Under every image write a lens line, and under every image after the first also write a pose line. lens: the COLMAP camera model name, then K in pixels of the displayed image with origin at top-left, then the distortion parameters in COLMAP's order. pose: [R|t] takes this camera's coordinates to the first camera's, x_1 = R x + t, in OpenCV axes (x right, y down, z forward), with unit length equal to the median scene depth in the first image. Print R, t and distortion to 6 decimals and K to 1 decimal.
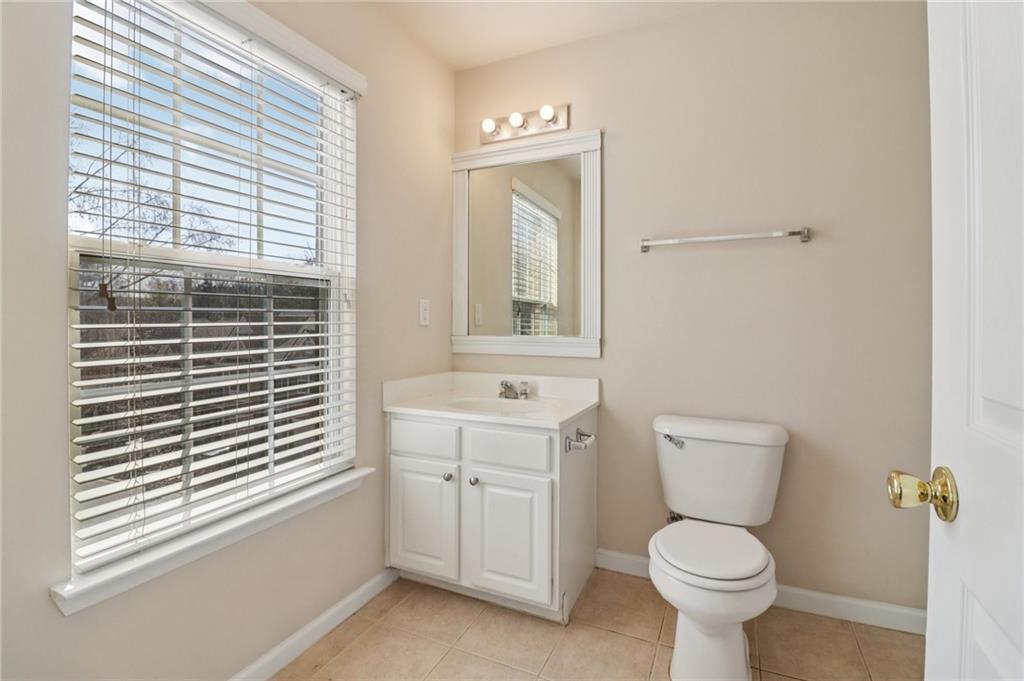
lens RADIAL K [[479.7, 0, 513.7], [0, 479.7, 321.4], [0, 0, 1]] dist [-0.000914, -0.011856]
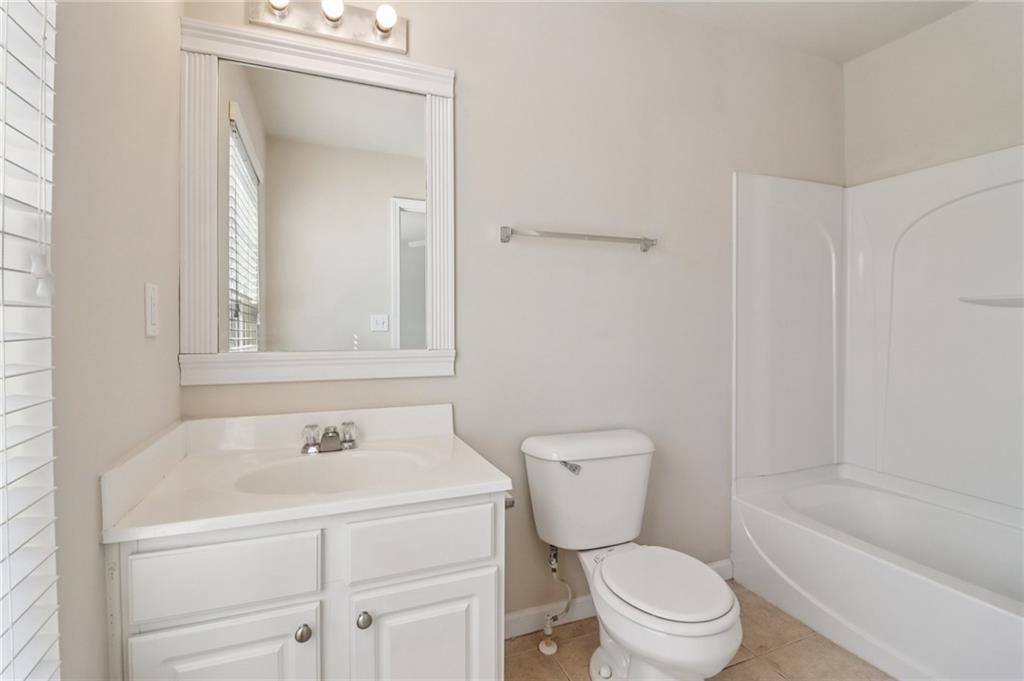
lens RADIAL K [[474.3, 0, 515.1], [0, 474.3, 325.9], [0, 0, 1]] dist [-0.001238, -0.012614]
pose [[0.678175, -0.003839, 0.734890, -0.348973], [-0.000976, 0.999981, 0.006125, -0.007451], [-0.734900, -0.004871, 0.678158, 0.490639]]
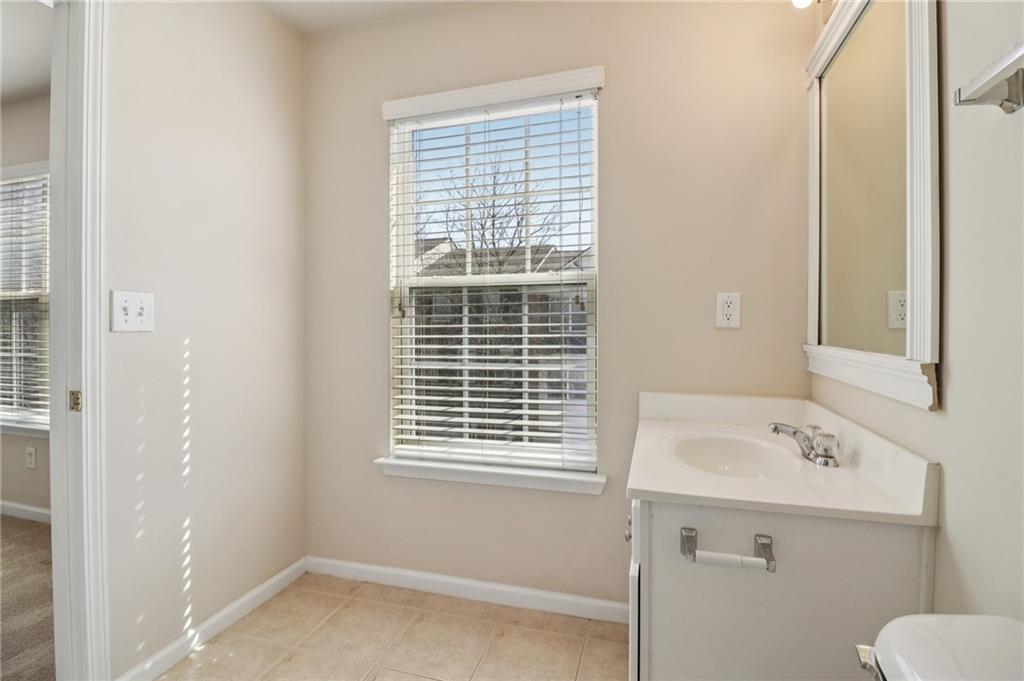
lens RADIAL K [[479.7, 0, 513.7], [0, 479.7, 321.4], [0, 0, 1]] dist [-0.000914, -0.011856]
pose [[0.143267, -0.003535, -0.989678, 0.607174], [0.002882, 0.999991, -0.003155, 0.000262], [0.989680, -0.002400, 0.143276, 0.687443]]
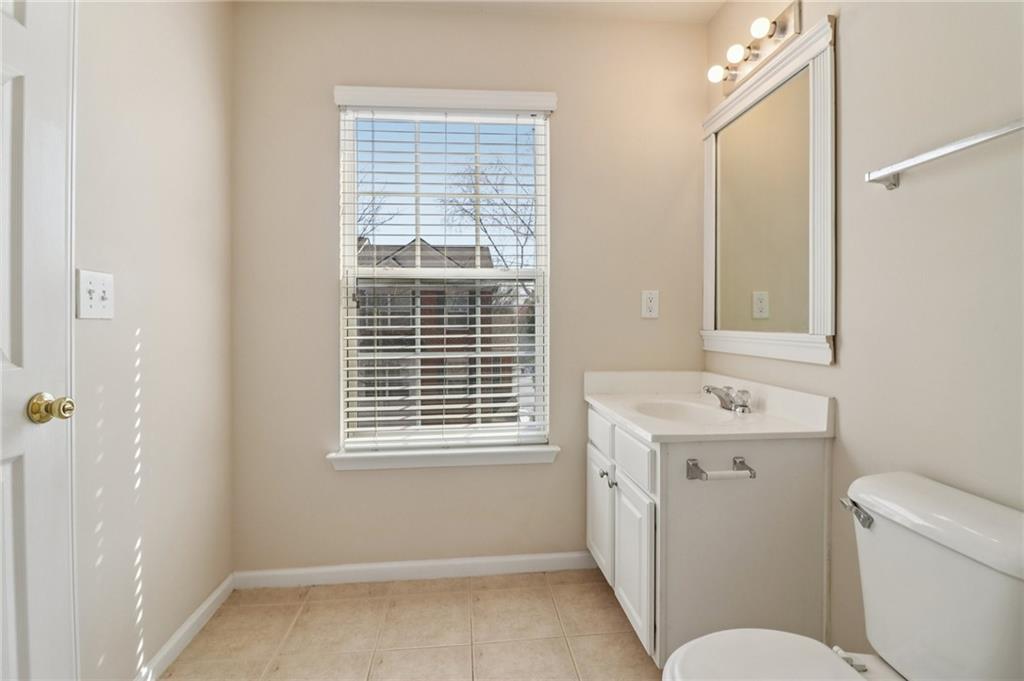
lens RADIAL K [[492.4, 0, 509.3], [0, 492.4, 317.6], [0, 0, 1]] dist [0.003497, -0.010658]
pose [[0.507405, -0.005810, -0.861688, 0.615872], [0.002198, 0.999983, -0.005448, 0.015571], [0.861705, 0.000870, 0.507409, 0.329876]]
